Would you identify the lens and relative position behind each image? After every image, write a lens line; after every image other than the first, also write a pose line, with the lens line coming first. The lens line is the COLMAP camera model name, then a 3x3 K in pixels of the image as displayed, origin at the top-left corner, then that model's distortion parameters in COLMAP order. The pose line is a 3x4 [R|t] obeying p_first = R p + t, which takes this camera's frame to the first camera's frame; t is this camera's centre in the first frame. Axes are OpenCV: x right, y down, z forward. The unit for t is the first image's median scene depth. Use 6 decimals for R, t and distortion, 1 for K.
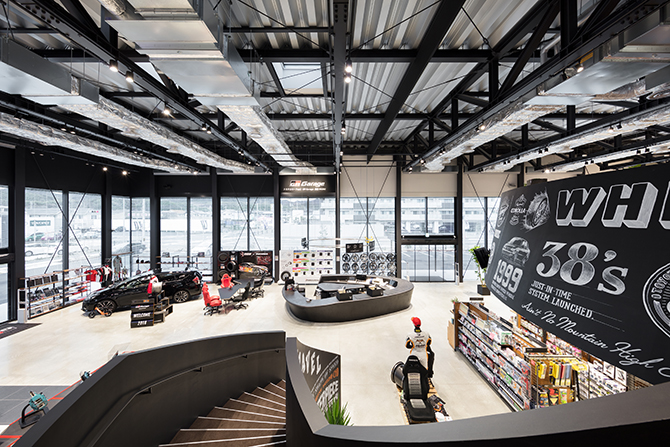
lens RADIAL K [[224.5, 0, 335.0], [0, 224.5, 223.5], [0, 0, 1]] dist [0.000180, 0.000003]
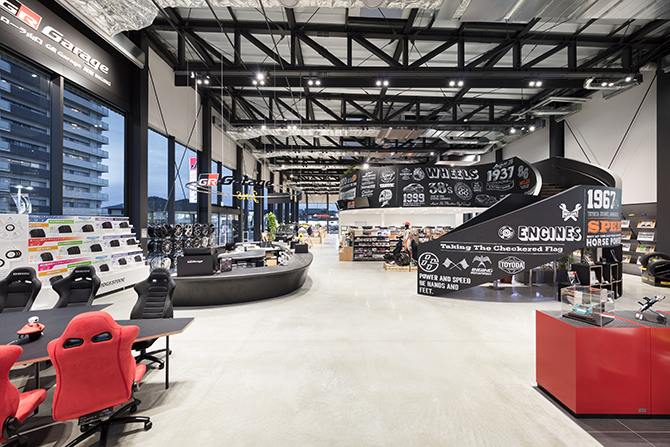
lens RADIAL K [[224.5, 0, 335.0], [0, 224.5, 223.5], [0, 0, 1]] dist [0.000180, 0.000003]
pose [[0.002309, -0.001369, 0.999996, -1.191243], [0.019160, 0.999816, 0.001324, 0.335513], [-0.999814, 0.019157, 0.002335, 1.272231]]
